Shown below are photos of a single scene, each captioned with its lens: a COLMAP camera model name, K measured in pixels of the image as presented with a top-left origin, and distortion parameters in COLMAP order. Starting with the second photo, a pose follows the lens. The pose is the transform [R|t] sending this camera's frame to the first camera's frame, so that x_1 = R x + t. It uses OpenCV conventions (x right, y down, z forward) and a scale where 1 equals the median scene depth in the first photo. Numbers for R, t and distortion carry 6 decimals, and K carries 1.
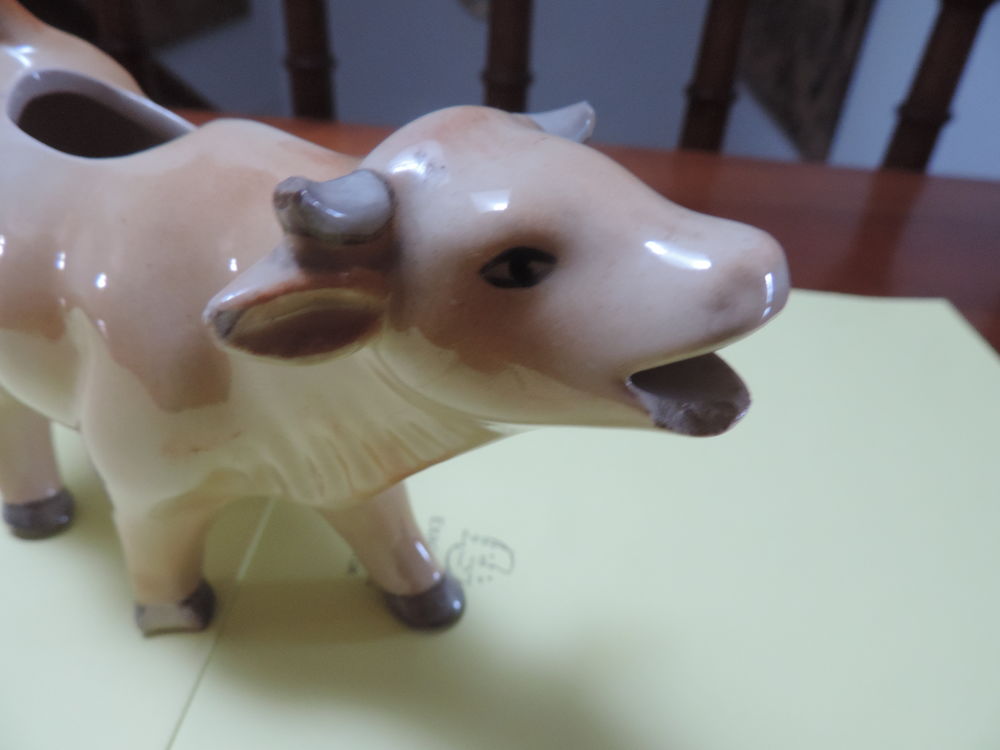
lens RADIAL K [[780.2, 0, 500.0], [0, 780.2, 375.0], [0, 0, 1]] dist [0.039503, -0.003290]
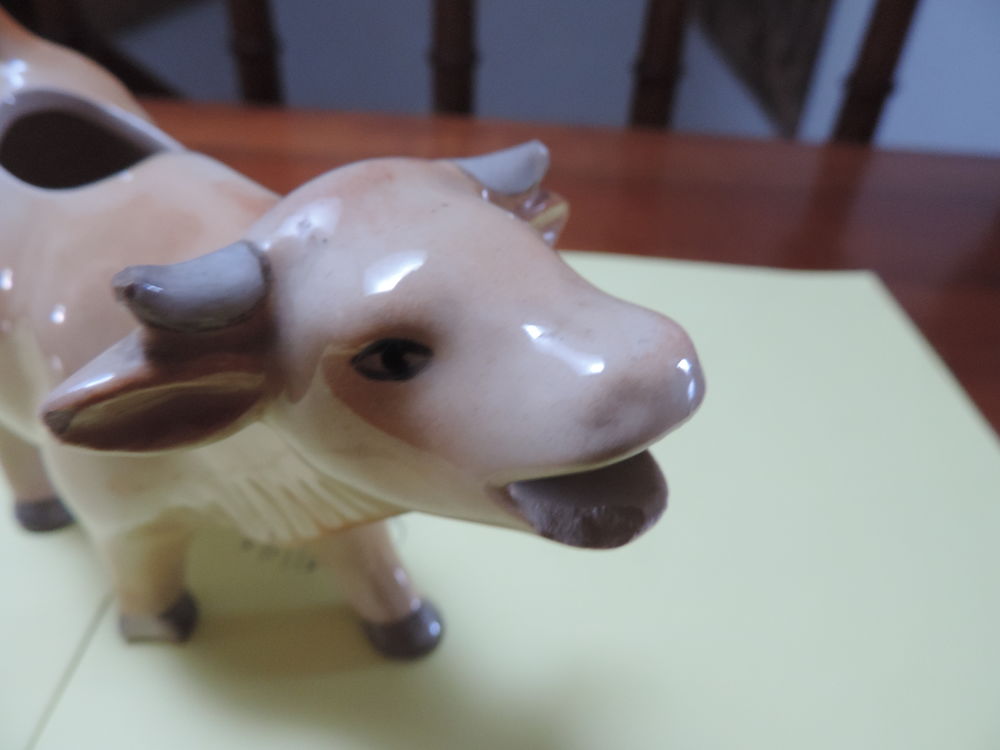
lens RADIAL K [[778.3, 0, 500.0], [0, 778.3, 375.0], [0, 0, 1]] dist [0.009179, 0.006557]
pose [[0.992949, 0.042625, -0.110616, 0.241160], [-0.036904, 0.997898, 0.053262, -0.166657], [0.112653, -0.048804, 0.992435, 0.112795]]
